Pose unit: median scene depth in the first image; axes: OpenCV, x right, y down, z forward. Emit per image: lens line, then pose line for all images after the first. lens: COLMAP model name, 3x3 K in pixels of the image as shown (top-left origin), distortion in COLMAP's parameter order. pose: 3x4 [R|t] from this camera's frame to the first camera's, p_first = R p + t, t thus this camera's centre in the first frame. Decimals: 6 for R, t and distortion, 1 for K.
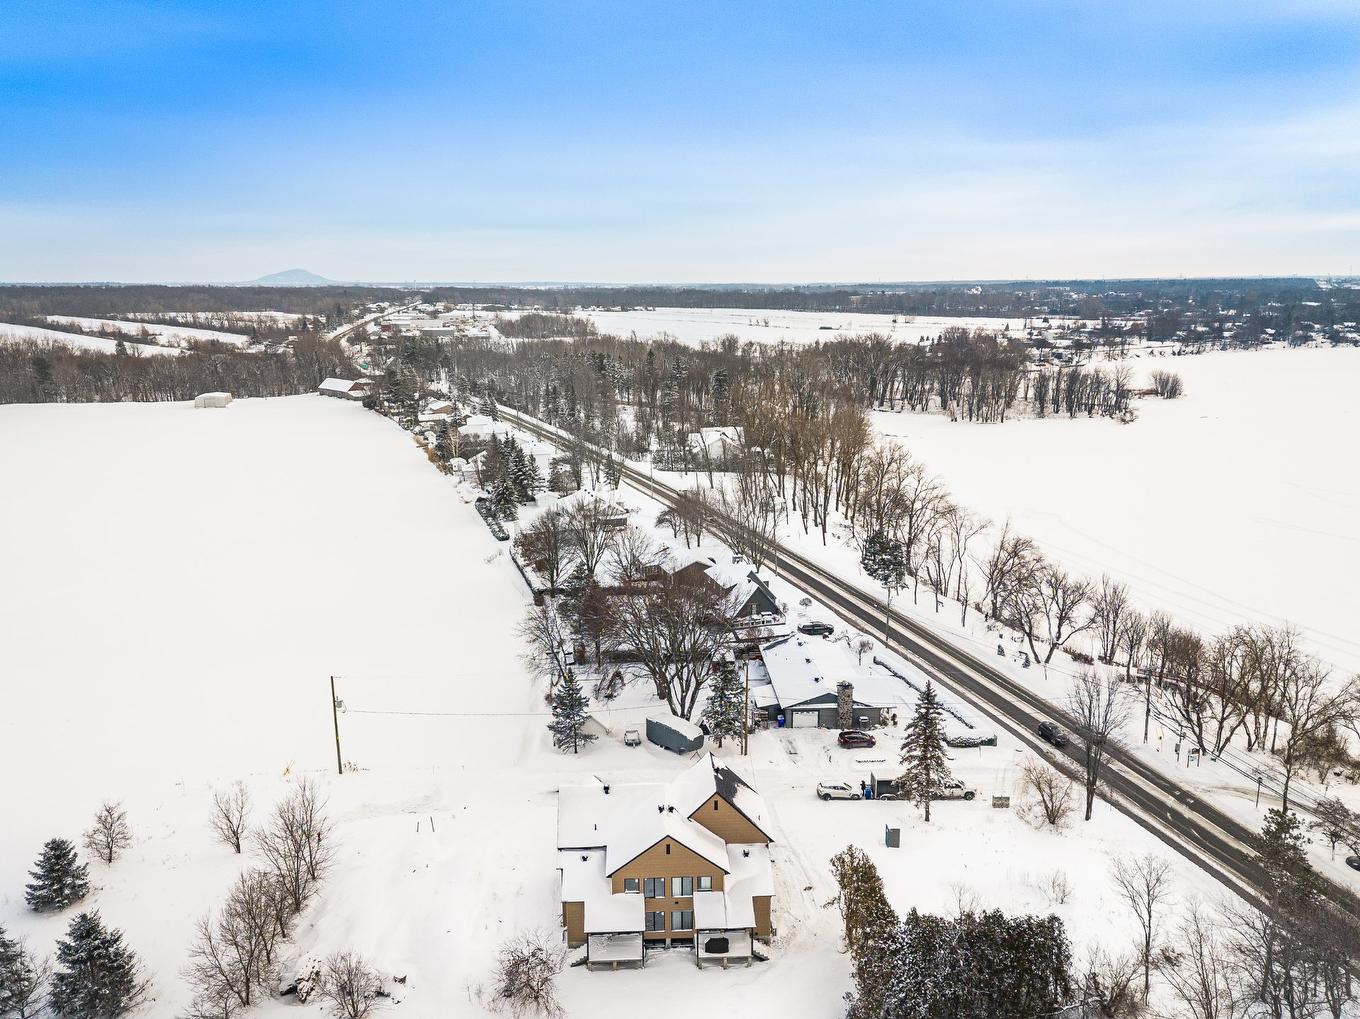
lens RADIAL K [[1010.3, 0, 670.3], [0, 1010.3, 508.6], [0, 0, 1]] dist [0.073742, -0.058716]
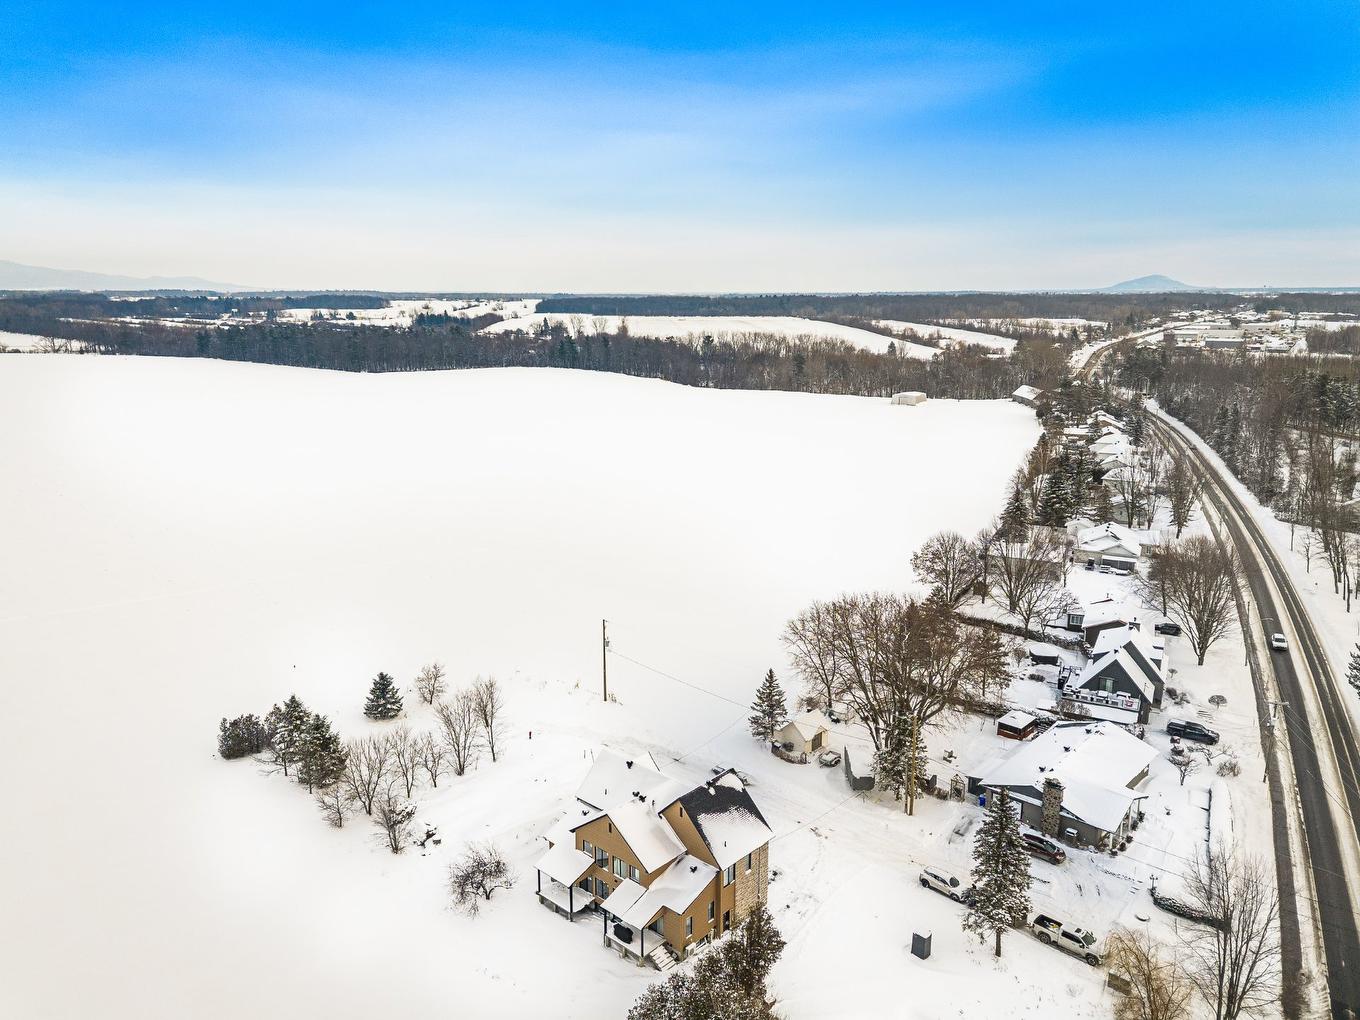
lens RADIAL K [[990.0, 0, 680.0], [0, 990.0, 510.0], [0, 0, 1]] dist [0.070452, -0.047949]
pose [[0.709150, 0.158772, -0.686948, 0.610580], [-0.159355, 0.985196, 0.063201, -0.063452], [0.686813, 0.064650, 0.723953, 0.225218]]
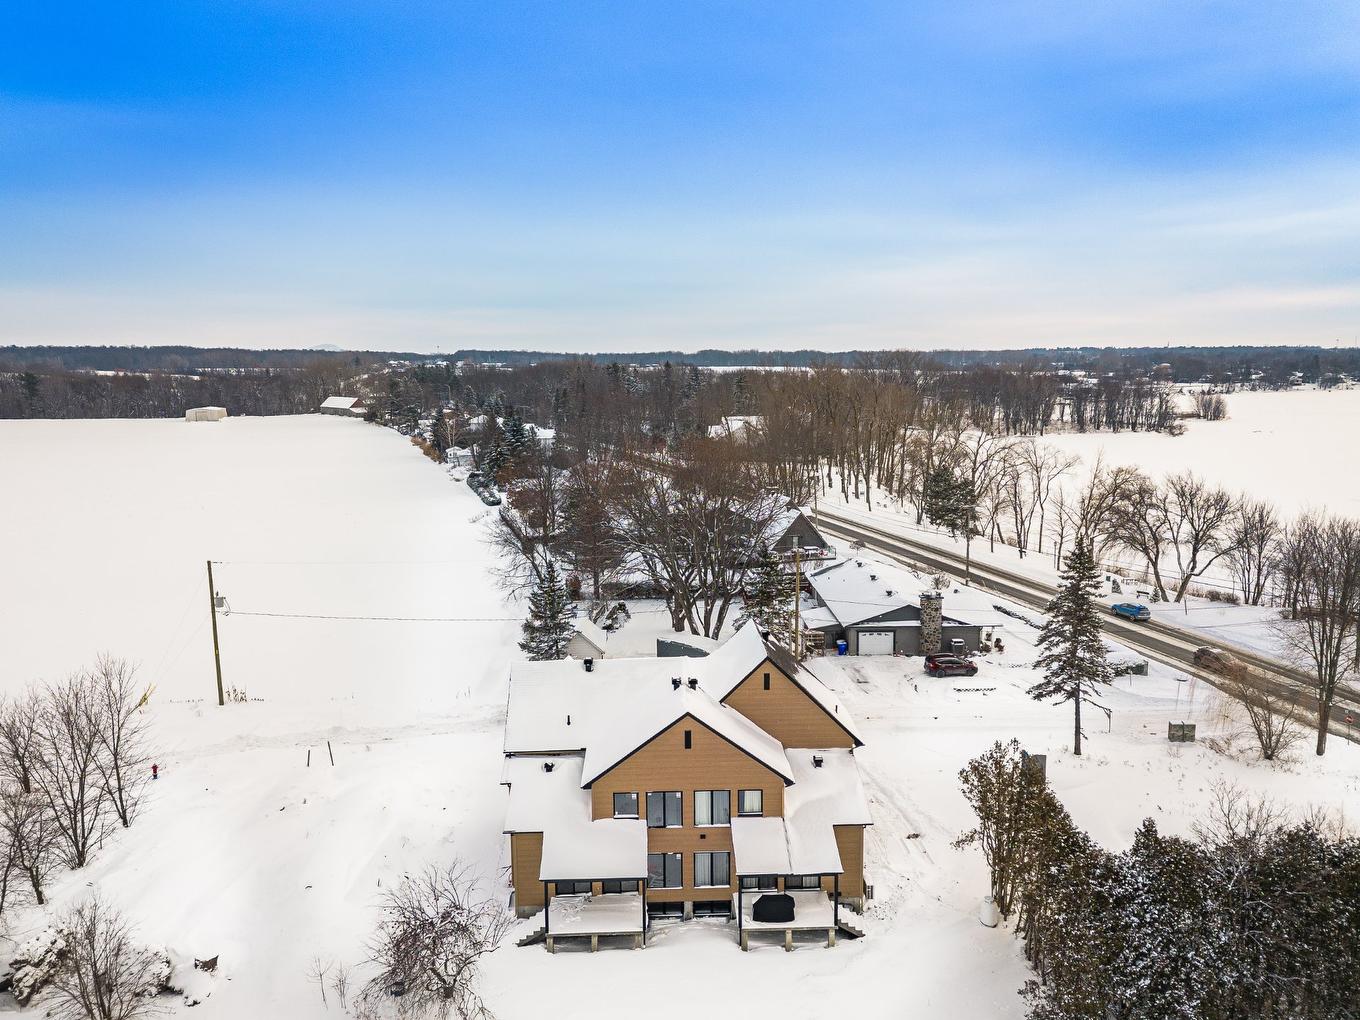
lens RADIAL K [[990.0, 0, 680.0], [0, 990.0, 510.0], [0, 0, 1]] dist [0.070452, -0.047949]
pose [[0.999966, -0.001264, -0.008165, -0.001599], [0.000691, 0.997560, -0.069815, 0.205959], [0.008234, 0.069807, 0.997527, 0.359207]]
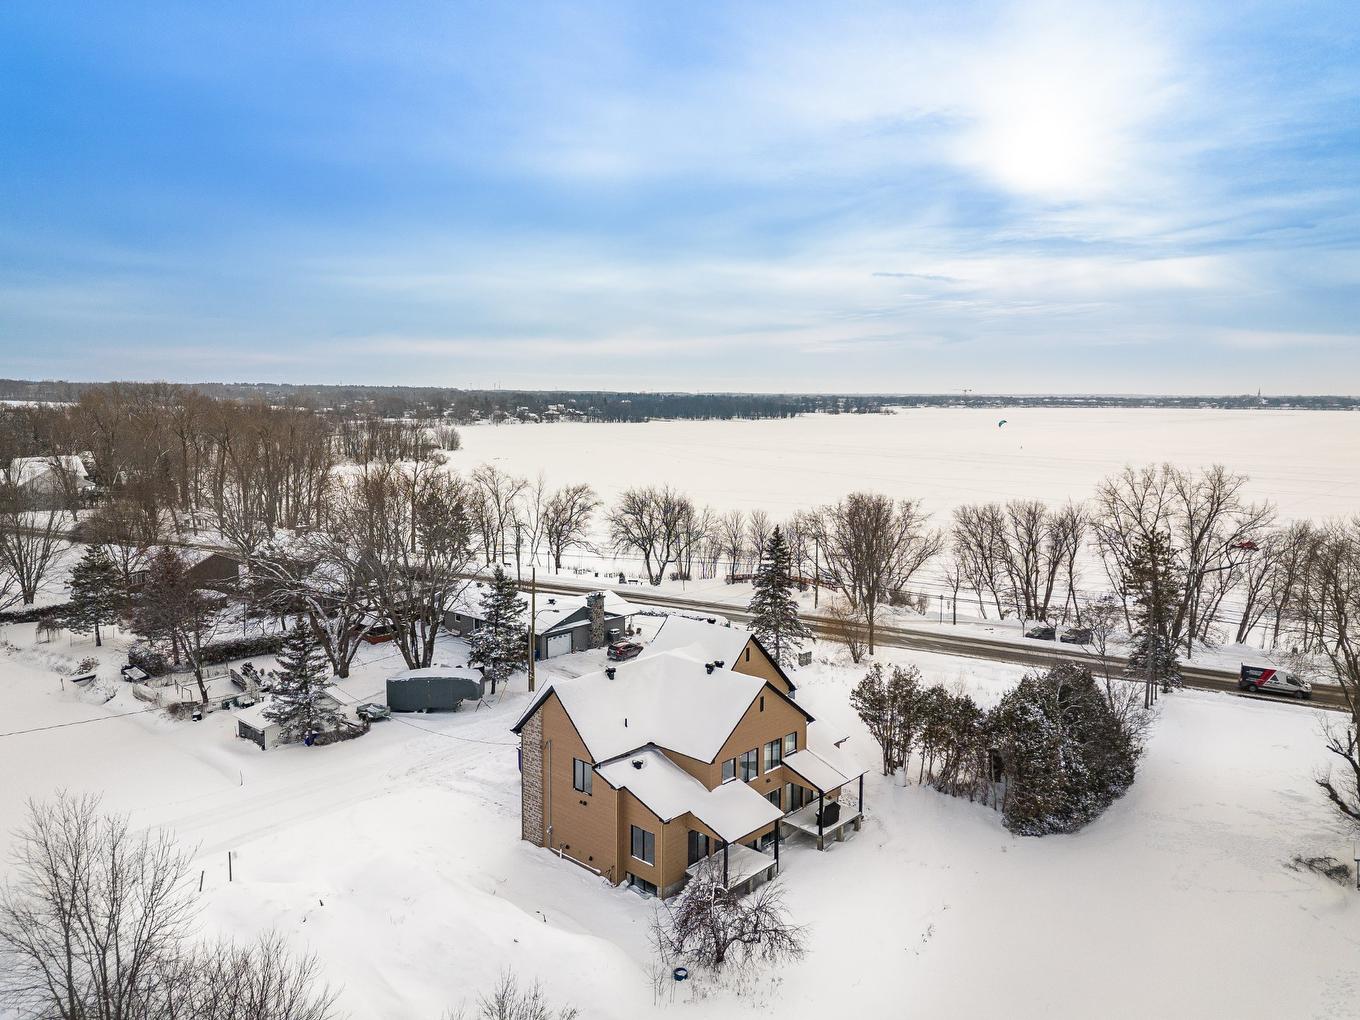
lens RADIAL K [[975.8, 0, 680.0], [0, 975.8, 510.0], [0, 0, 1]] dist [0.074198, -0.053436]
pose [[0.707374, -0.072600, 0.703101, -0.439330], [0.144123, 0.988629, -0.042915, 0.187396], [-0.691991, 0.131690, 0.709793, 0.452146]]
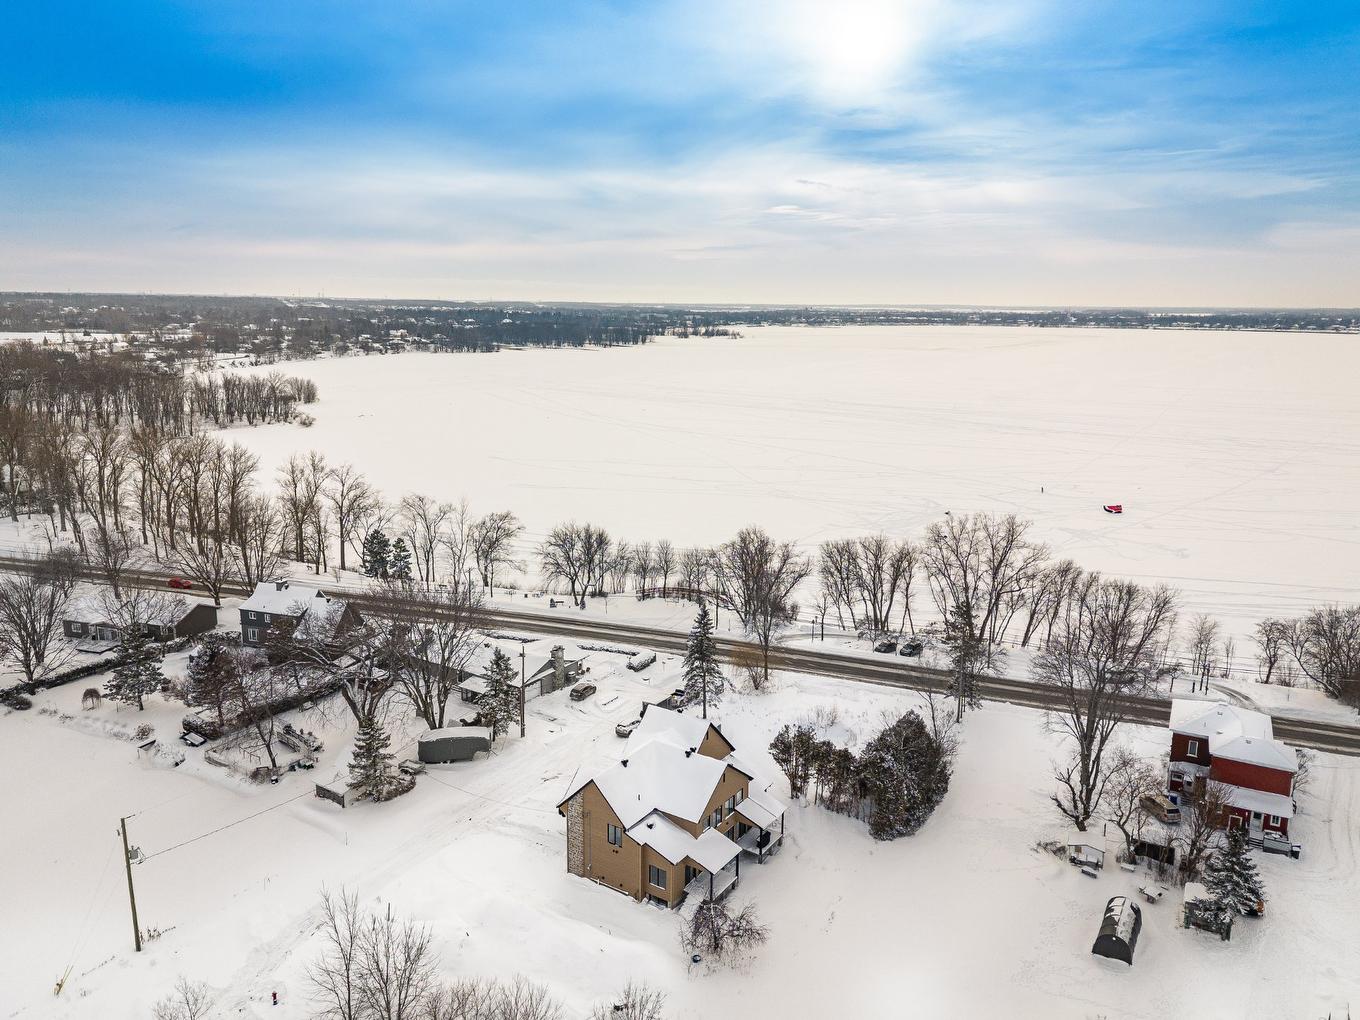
lens RADIAL K [[990.0, 0, 680.0], [0, 990.0, 510.0], [0, 0, 1]] dist [0.070452, -0.047949]
pose [[0.586841, -0.156767, 0.794381, -0.723693], [0.165222, 0.983621, 0.072057, -0.035043], [-0.792666, 0.088963, 0.603130, 0.299710]]
